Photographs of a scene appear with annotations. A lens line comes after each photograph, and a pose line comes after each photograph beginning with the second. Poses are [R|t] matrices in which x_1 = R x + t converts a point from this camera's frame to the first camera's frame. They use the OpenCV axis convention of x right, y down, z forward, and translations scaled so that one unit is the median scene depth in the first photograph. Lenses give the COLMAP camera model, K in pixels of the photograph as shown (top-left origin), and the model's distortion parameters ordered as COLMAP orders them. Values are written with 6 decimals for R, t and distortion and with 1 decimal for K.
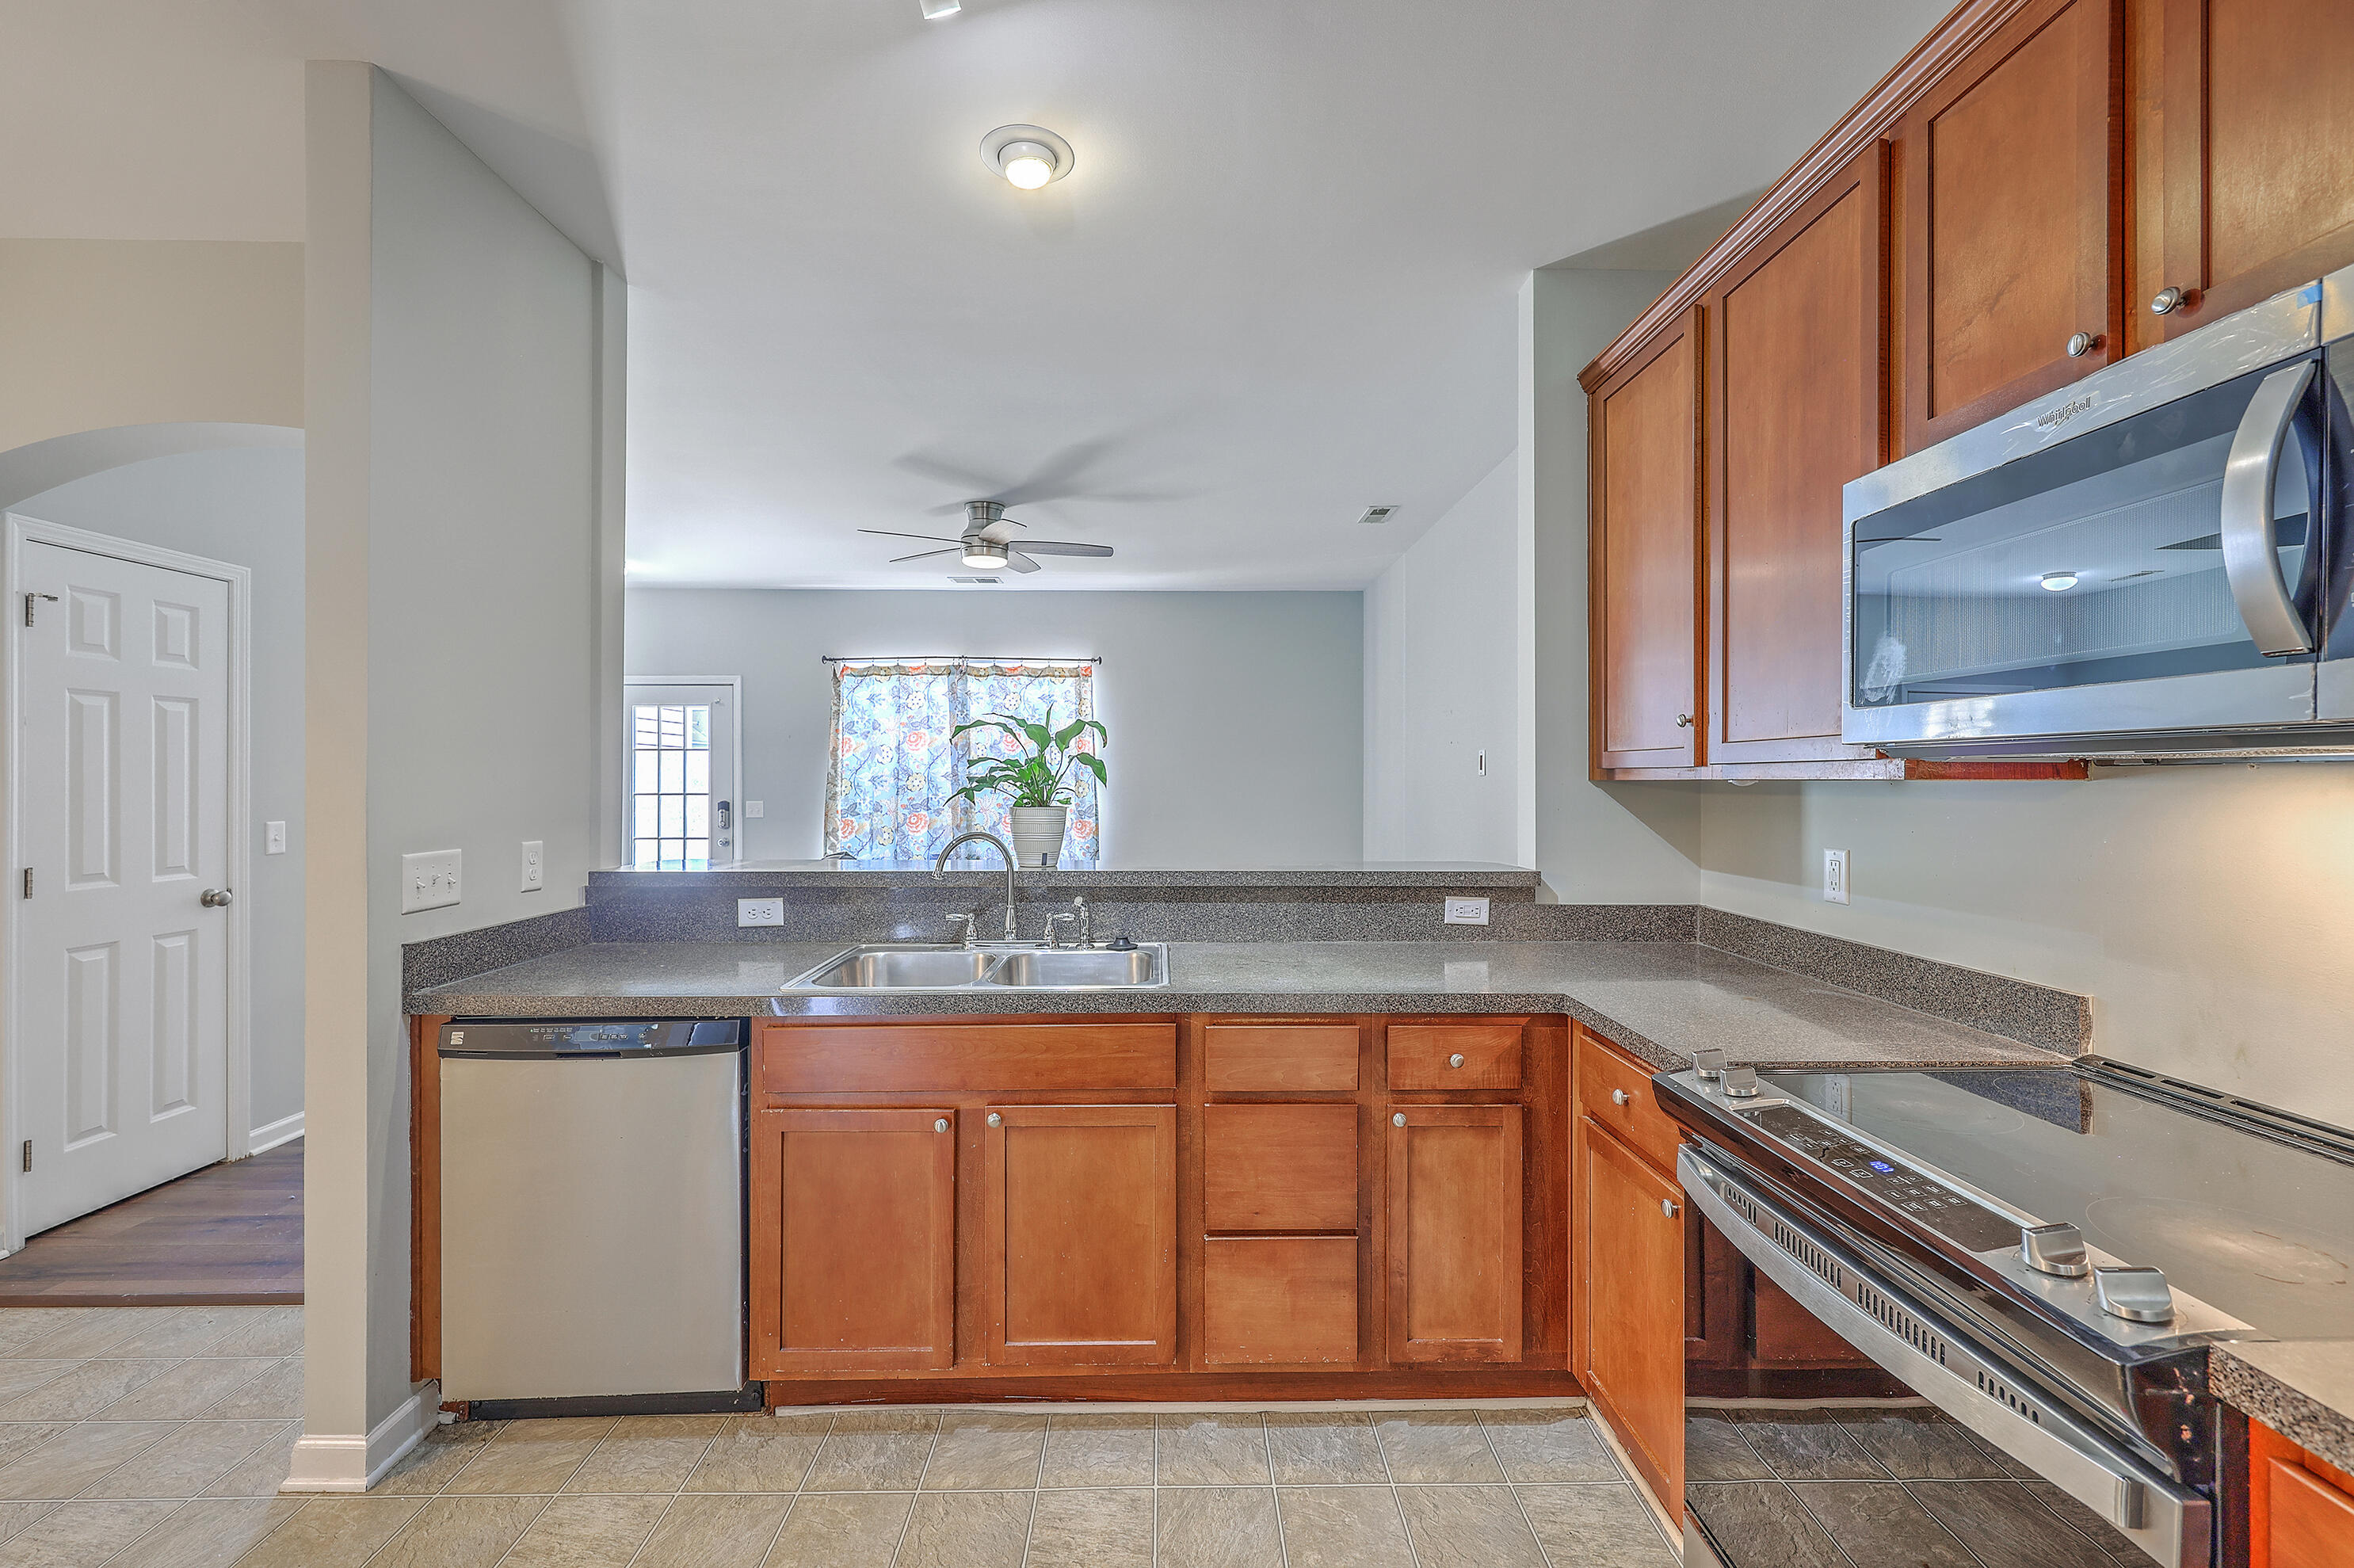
lens RADIAL K [[959.0, 0, 1182.7], [0, 959.0, 781.1], [0, 0, 1]] dist [0.002675, -0.000340]
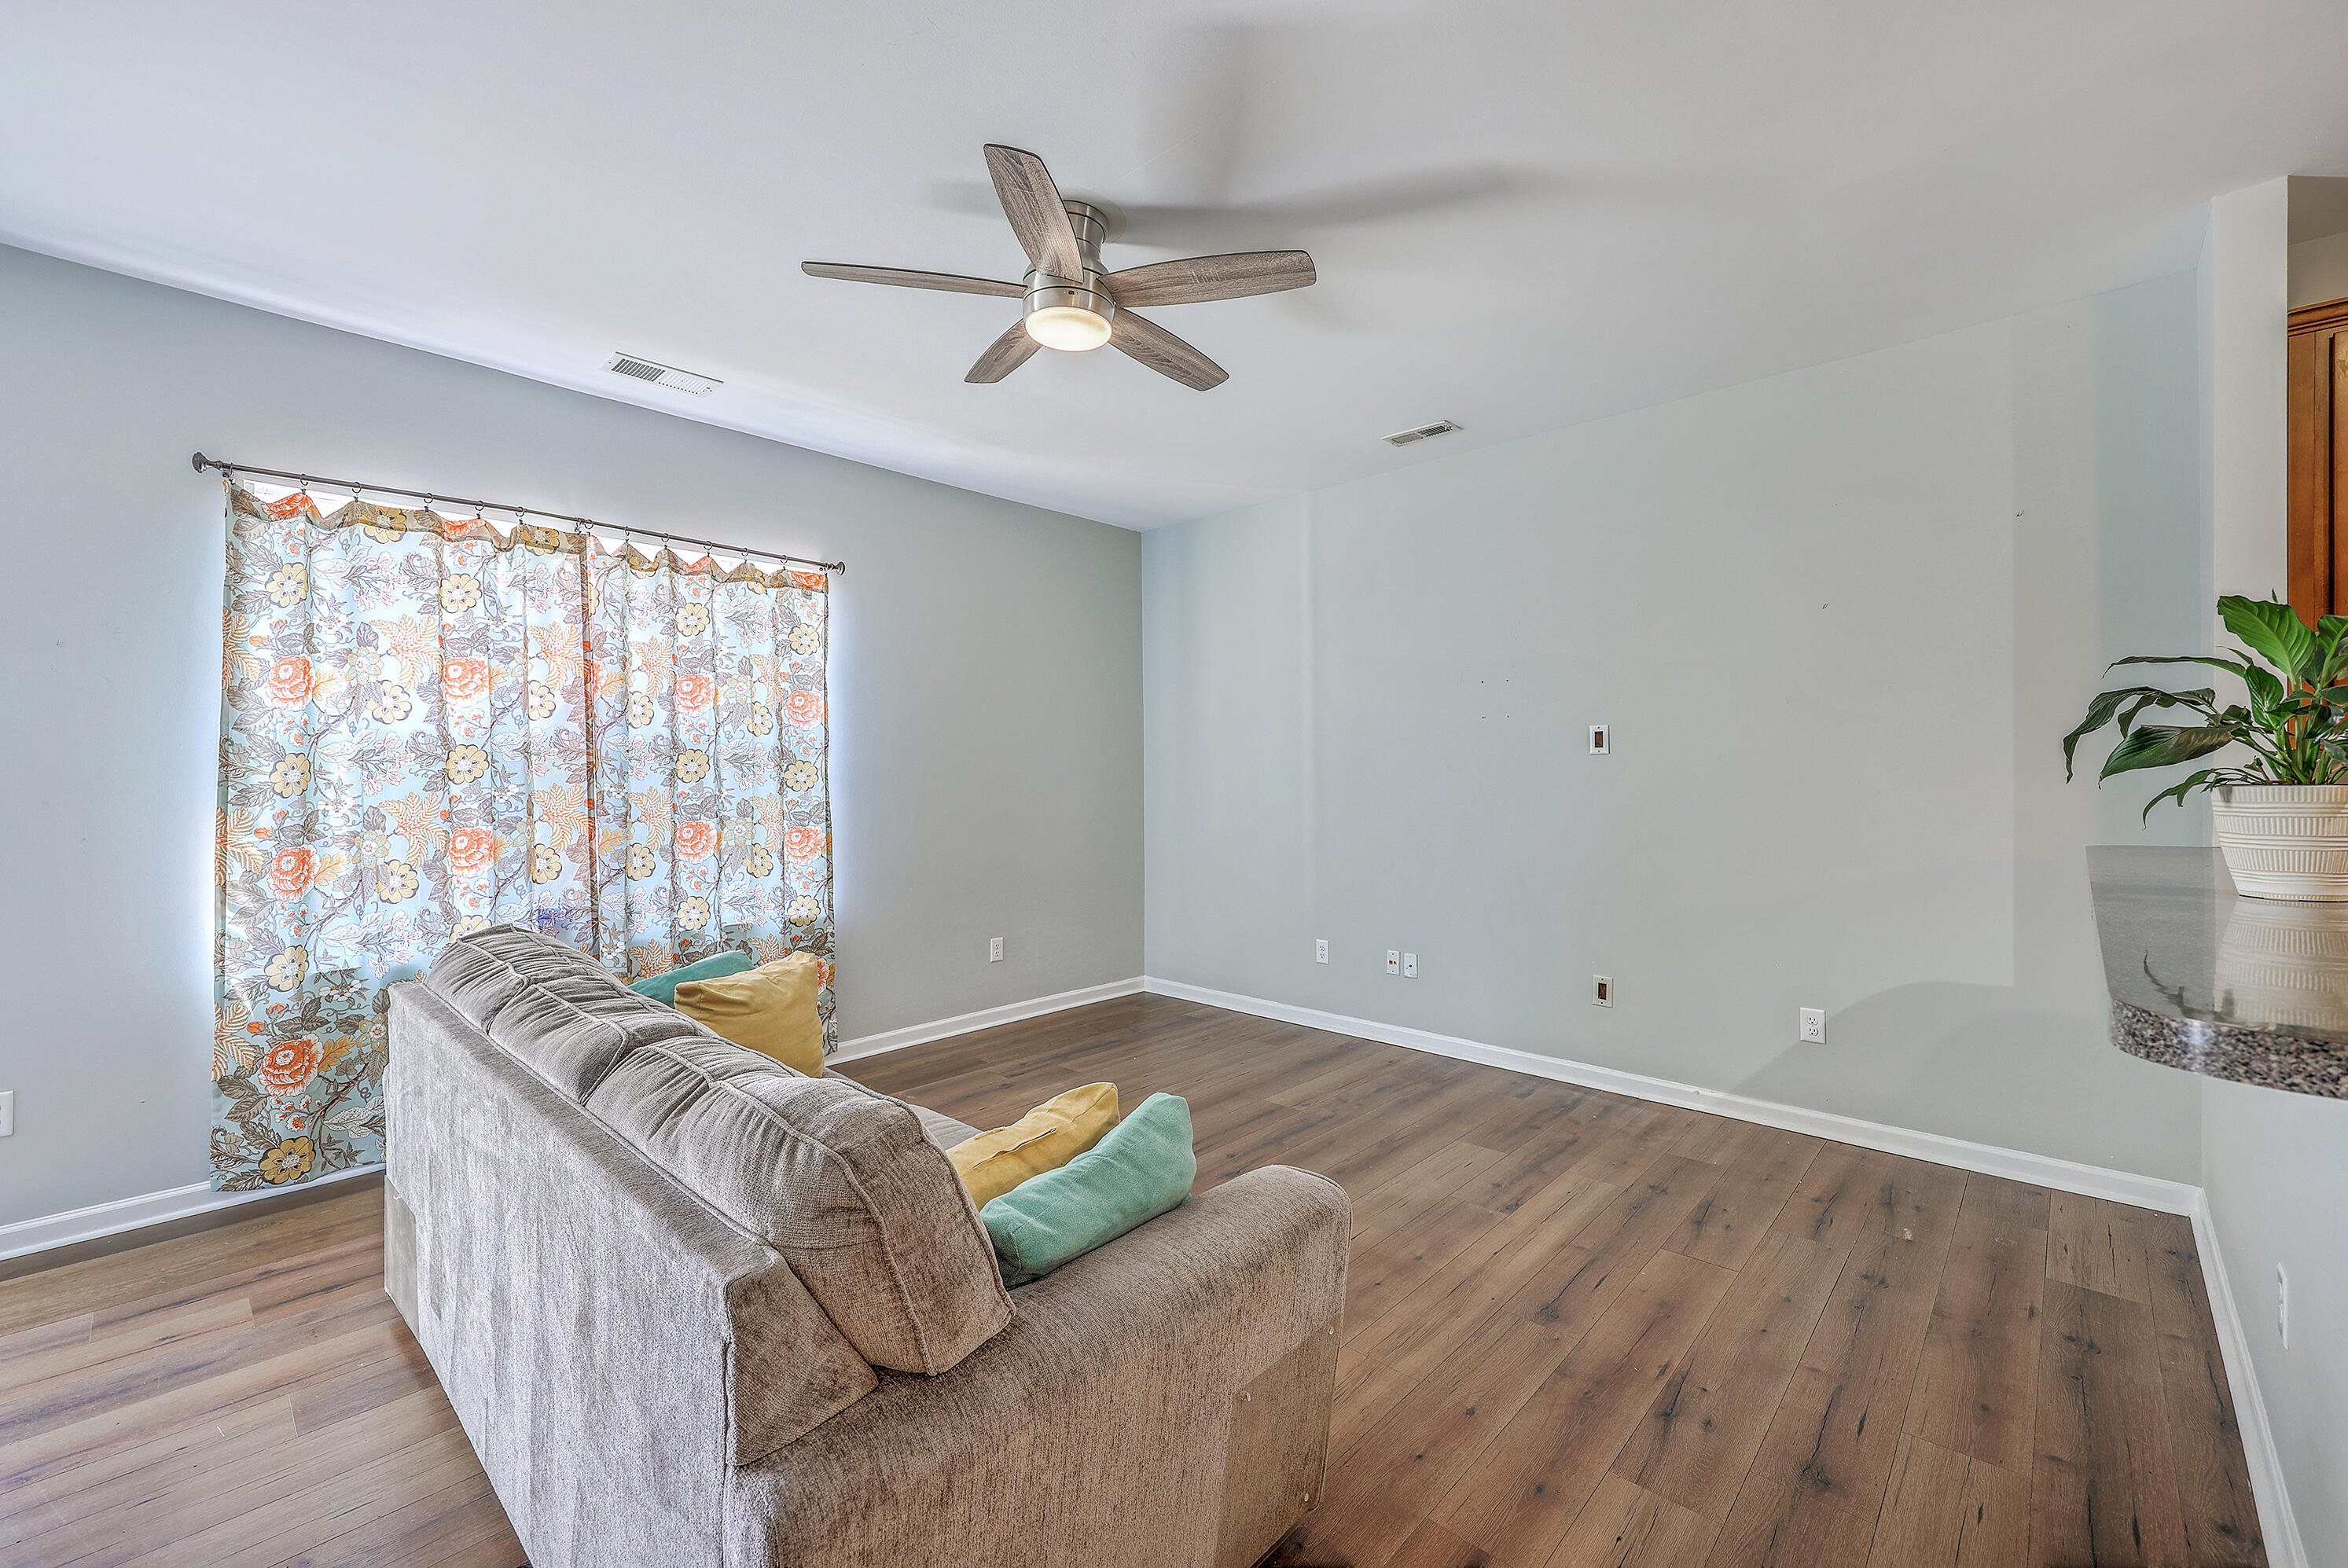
lens RADIAL K [[951.5, 0, 1193.3], [0, 951.5, 794.4], [0, 0, 1]] dist [-0.021250, -0.001366]
pose [[0.685485, -0.015897, 0.727913, -0.994705], [0.003936, 0.999828, 0.018129, 0.022506], [-0.728076, -0.009562, 0.685430, 1.136270]]
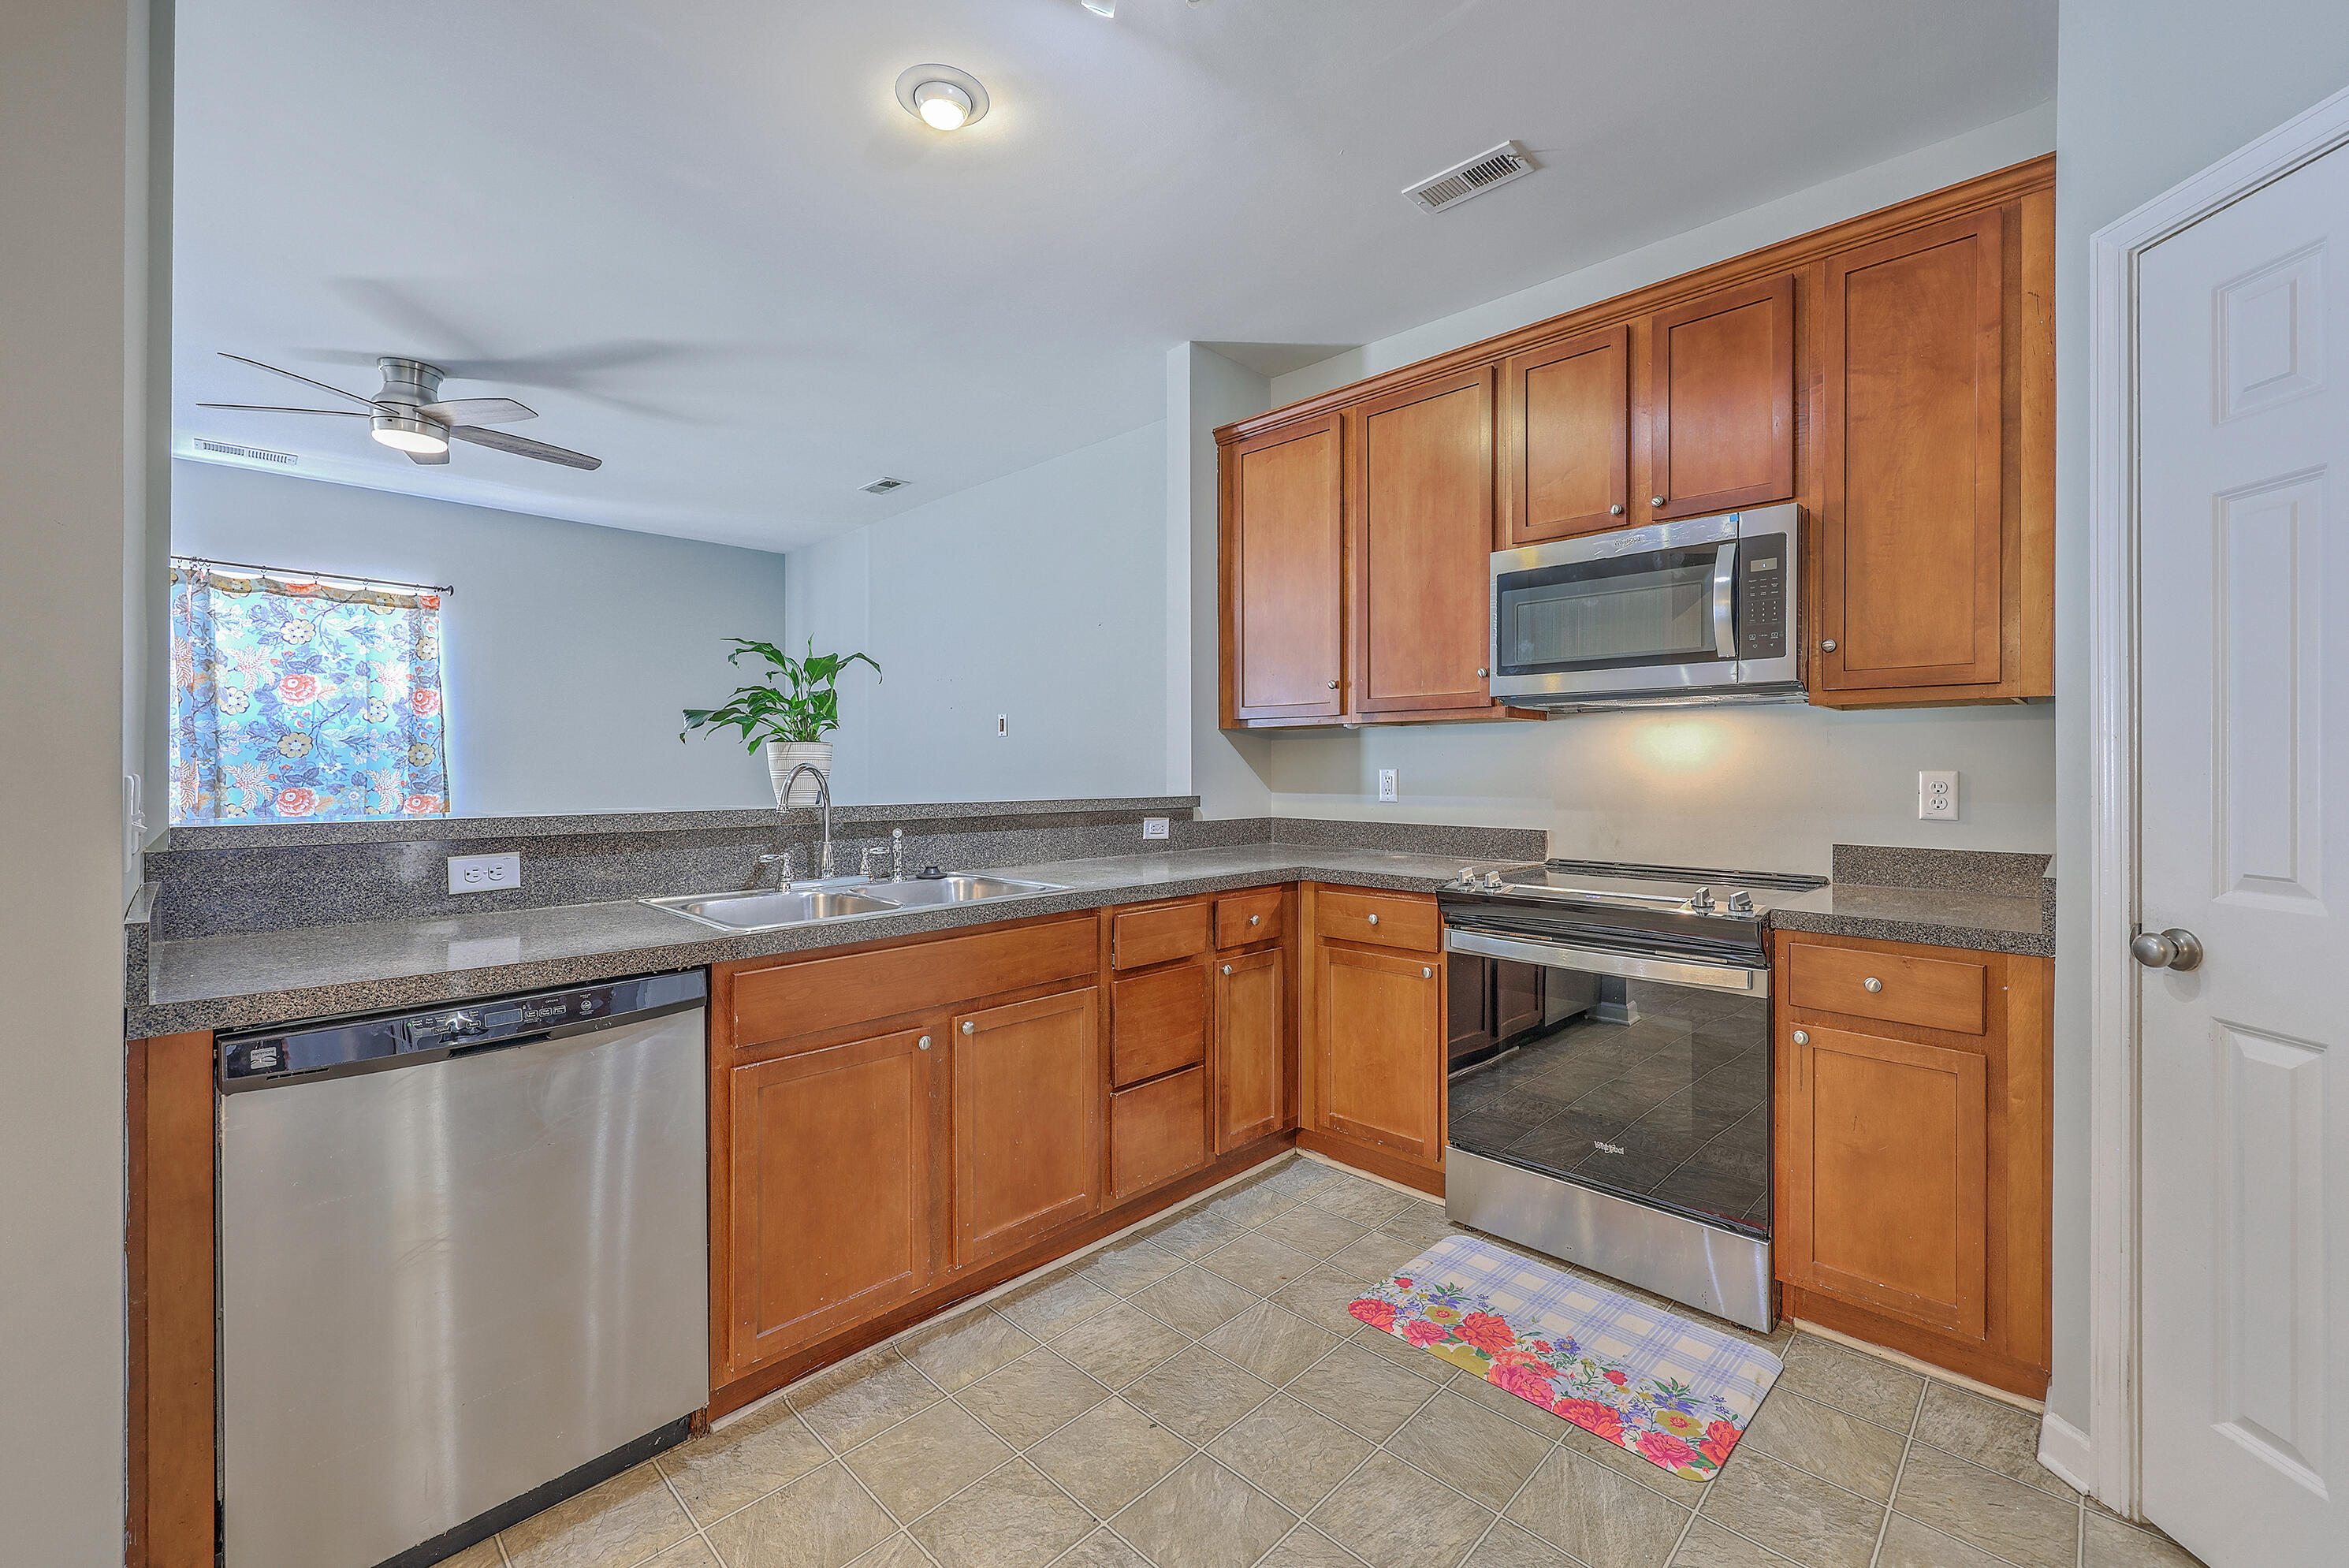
lens RADIAL K [[957.1, 0, 1189.0], [0, 957.1, 765.1], [0, 0, 1]] dist [0.002675, -0.000340]
pose [[0.704792, 0.000263, 0.709414, -0.579002], [0.003239, 0.999988, -0.003588, 0.055987], [-0.709407, 0.004827, 0.704783, 0.074336]]
